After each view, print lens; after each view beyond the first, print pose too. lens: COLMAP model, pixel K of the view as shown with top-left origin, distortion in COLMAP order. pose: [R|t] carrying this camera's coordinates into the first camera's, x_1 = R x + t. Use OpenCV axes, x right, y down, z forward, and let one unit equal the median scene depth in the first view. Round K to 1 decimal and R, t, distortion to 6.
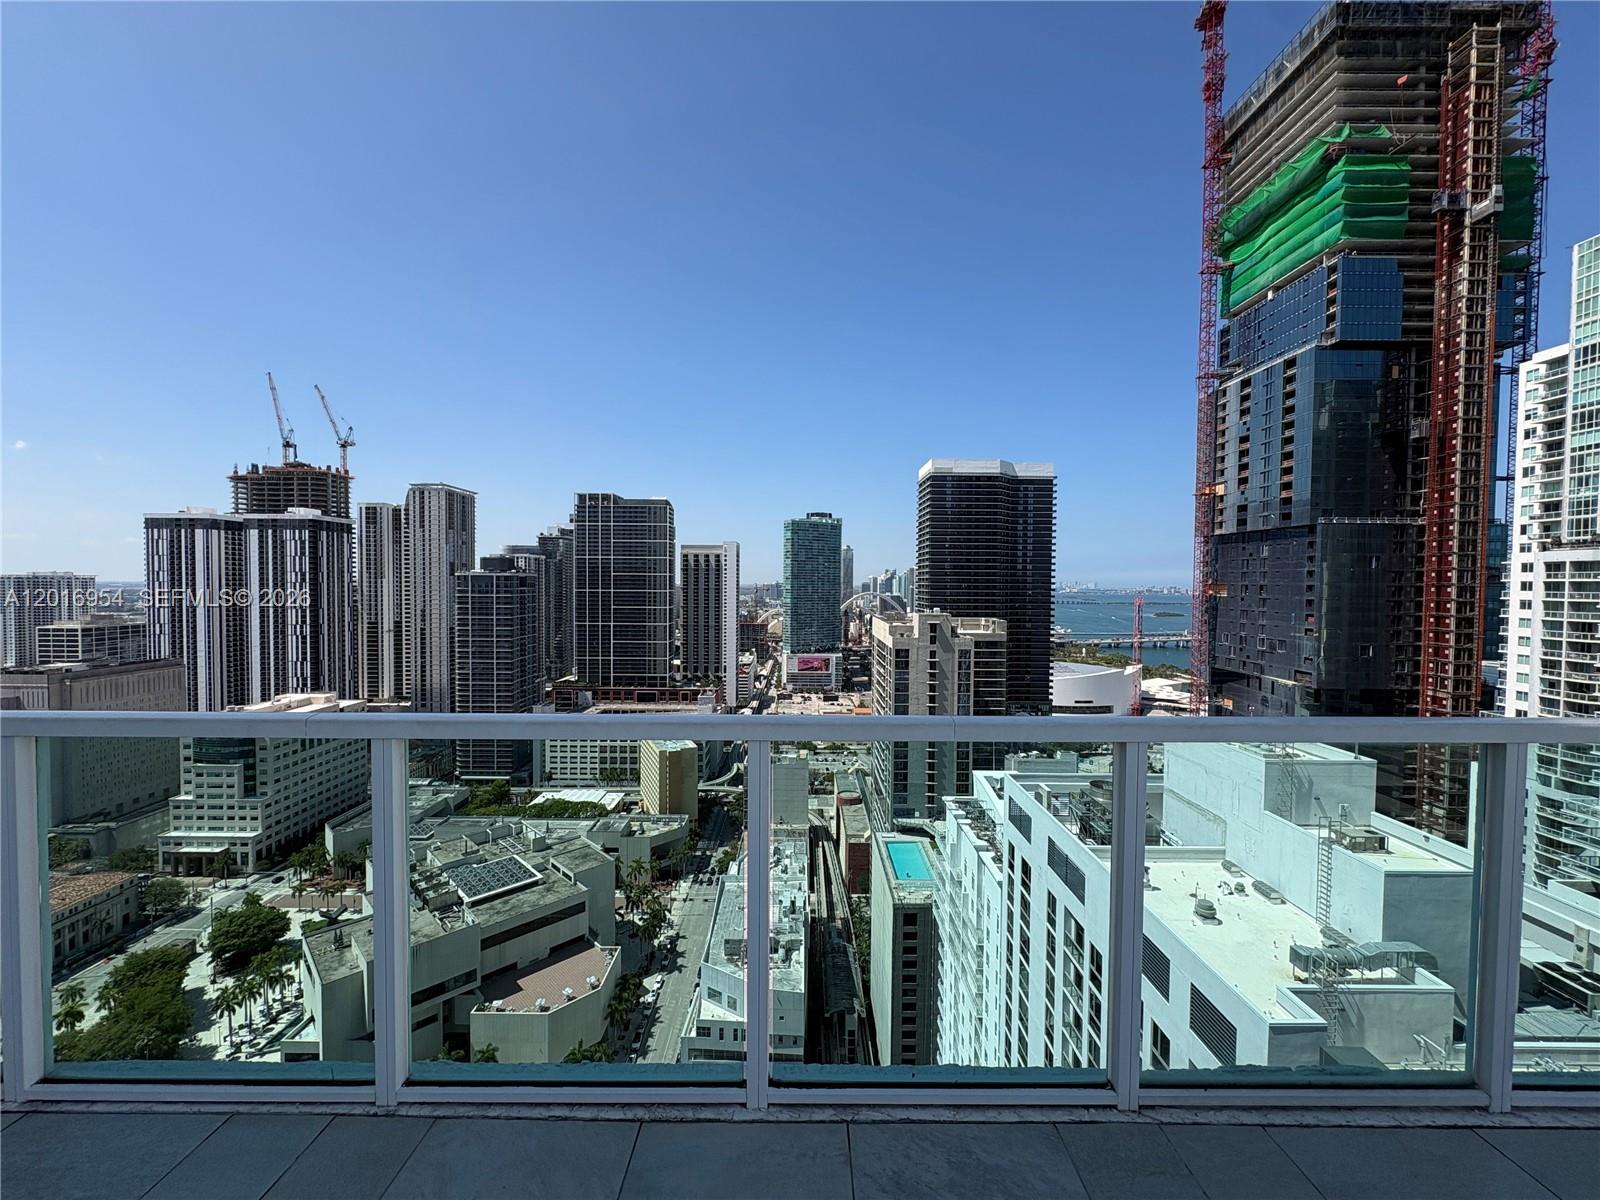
lens RADIAL K [[638.2, 0, 803.4], [0, 638.2, 599.1], [0, 0, 1]] dist [-0.000006, 0.000629]
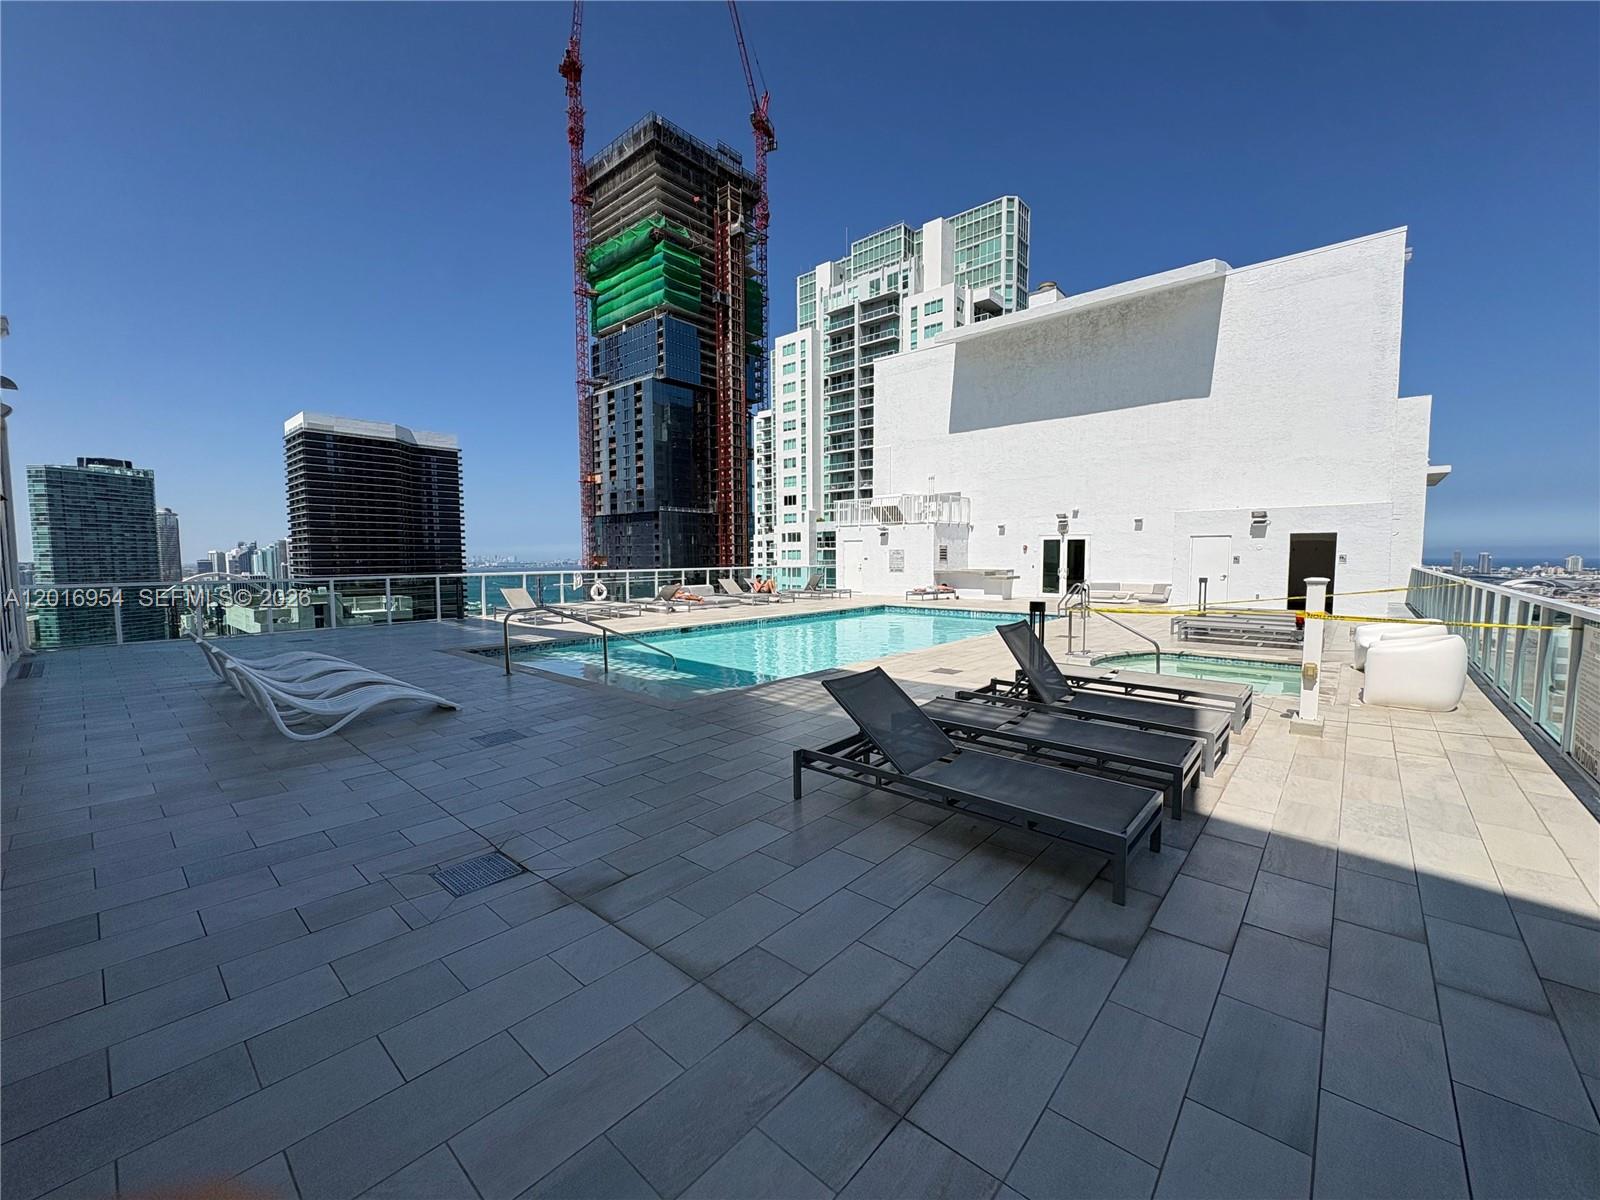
lens RADIAL K [[638.2, 0, 802.0], [0, 638.2, 599.7], [0, 0, 1]] dist [-0.000006, 0.000629]
pose [[0.660582, -0.062867, 0.748117, -0.019550], [0.031319, 0.997928, 0.056205, 0.003444], [-0.750100, -0.013698, 0.661182, -0.112587]]
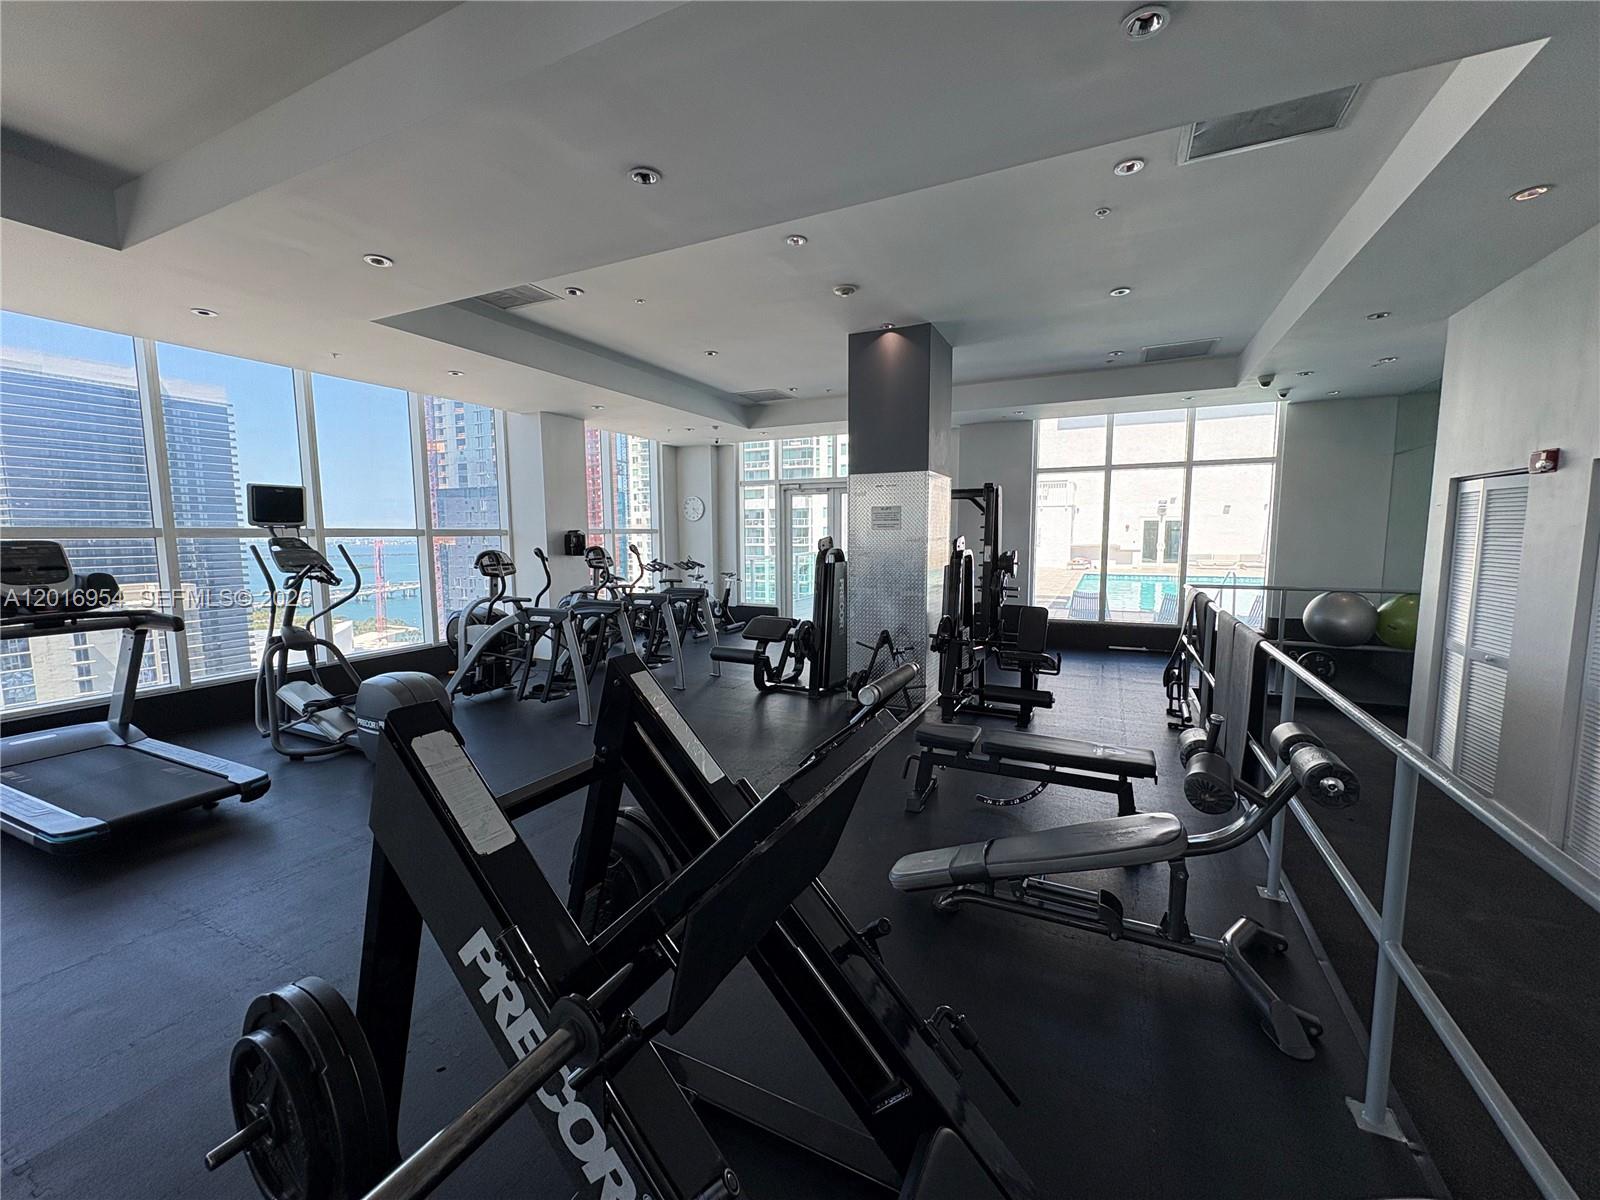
lens RADIAL K [[638.2, 0, 799.3], [0, 638.2, 600.2], [0, 0, 1]] dist [-0.000006, 0.000629]
pose [[0.435192, -0.104860, 0.894211, -0.092602], [0.033586, 0.994394, 0.100262, 0.000308], [-0.899711, -0.013600, 0.436274, -0.038137]]
